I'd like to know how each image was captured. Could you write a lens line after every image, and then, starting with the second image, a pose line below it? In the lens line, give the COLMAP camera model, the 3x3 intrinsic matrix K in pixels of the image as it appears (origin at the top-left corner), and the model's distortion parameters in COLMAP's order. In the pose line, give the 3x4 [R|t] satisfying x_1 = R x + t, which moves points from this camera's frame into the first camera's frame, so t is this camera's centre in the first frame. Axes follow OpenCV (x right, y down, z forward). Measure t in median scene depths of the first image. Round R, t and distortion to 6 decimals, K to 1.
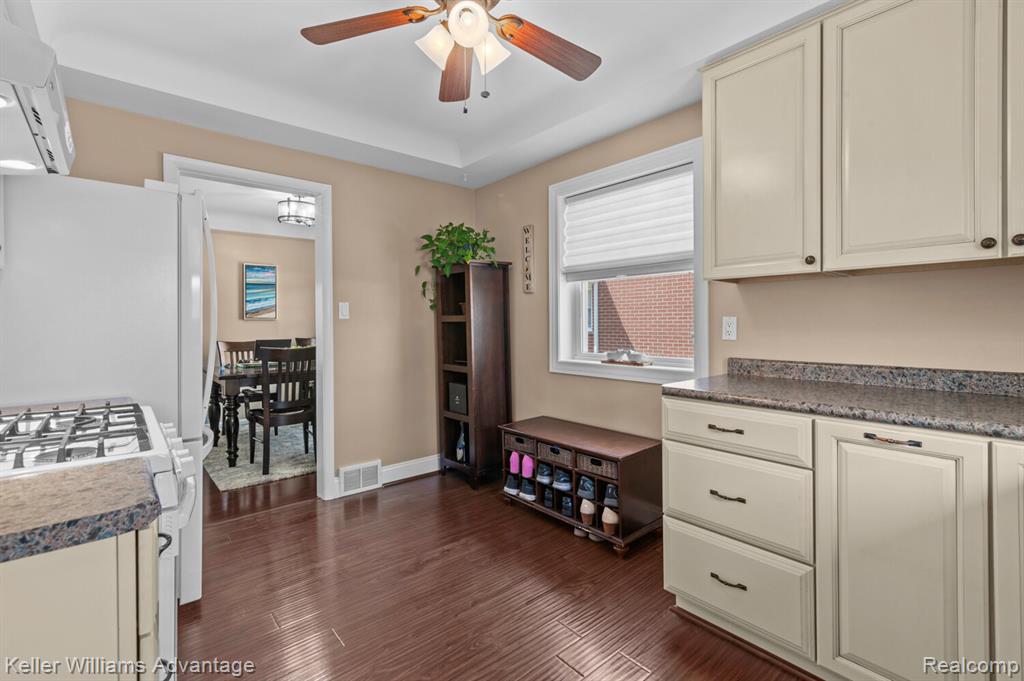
lens RADIAL K [[470.8, 0, 534.2], [0, 470.8, 320.8], [0, 0, 1]] dist [0.013285, -0.001675]
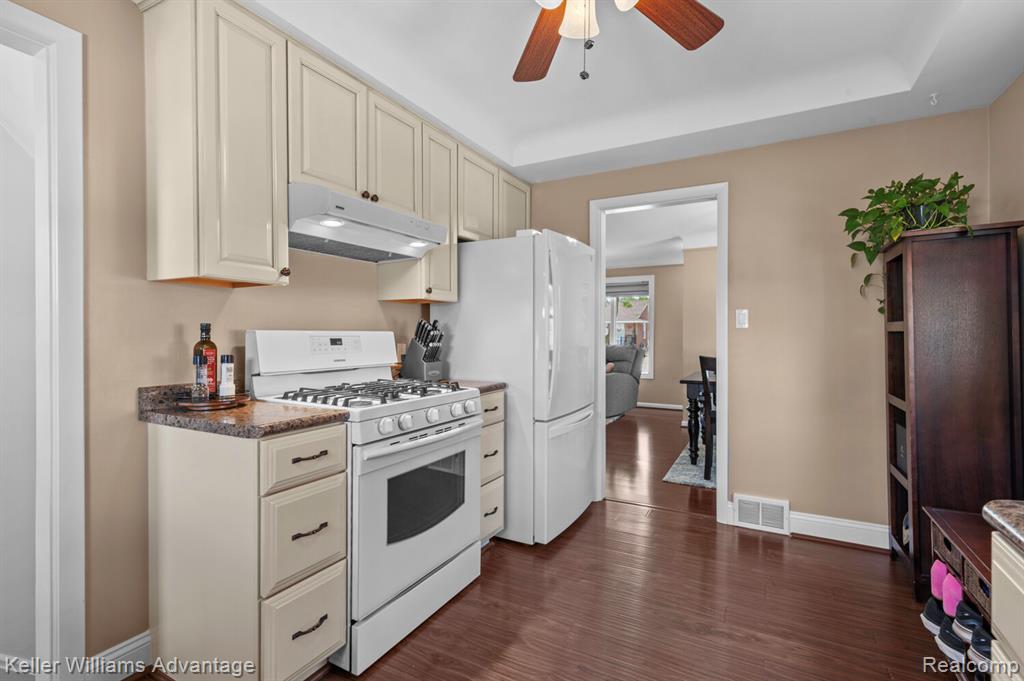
lens RADIAL K [[470.8, 0, 512.0], [0, 470.8, 337.6], [0, 0, 1]] dist [0.013285, -0.001675]
pose [[0.338033, 0.012169, -0.941056, 0.292238], [0.002211, 0.999903, 0.013724, 0.000709], [0.941132, -0.006720, 0.337974, 0.296446]]
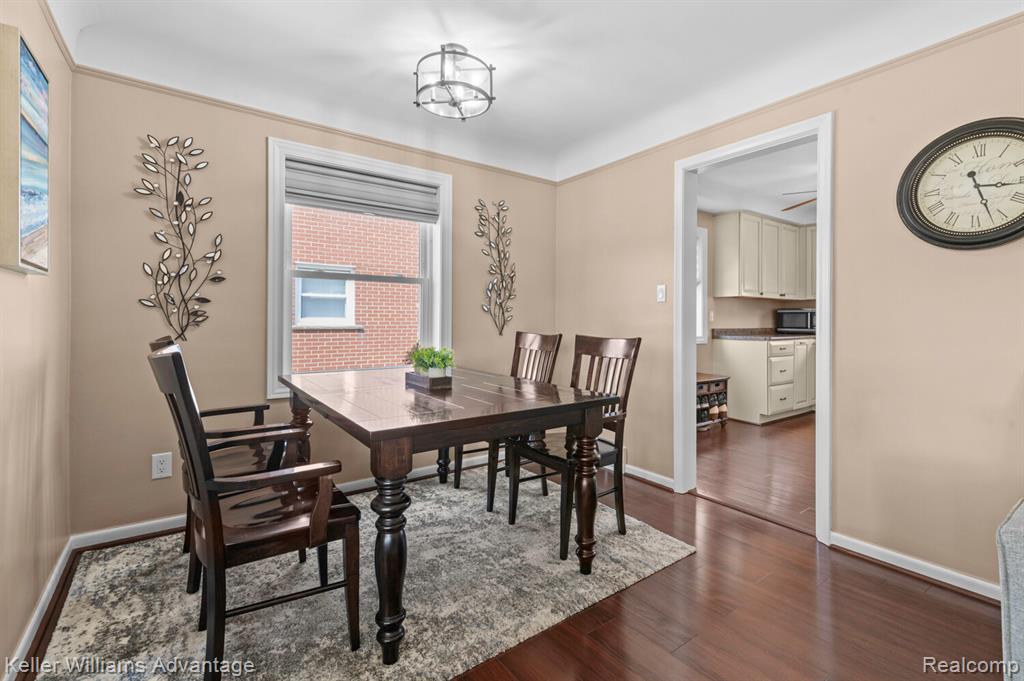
lens RADIAL K [[470.8, 0, 519.2], [0, 470.8, 315.0], [0, 0, 1]] dist [0.013285, -0.001675]
pose [[0.102257, 0.016609, 0.994619, -1.446302], [-0.004662, 0.999858, -0.016217, 0.038446], [-0.994747, -0.002979, 0.102320, 1.239018]]
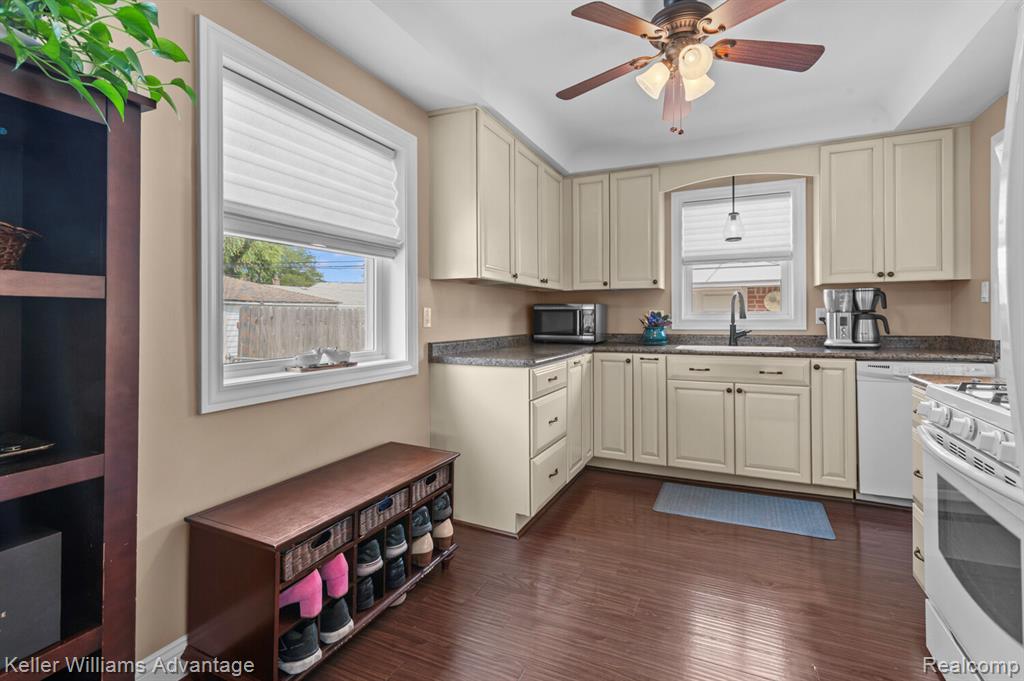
lens RADIAL K [[470.8, 0, 521.7], [0, 470.8, 315.1], [0, 0, 1]] dist [0.013285, -0.001675]
pose [[-0.406653, 0.013824, 0.913478, -0.529361], [0.007638, 0.999902, -0.011731, 0.018851], [-0.913551, 0.002207, -0.406719, 0.914731]]
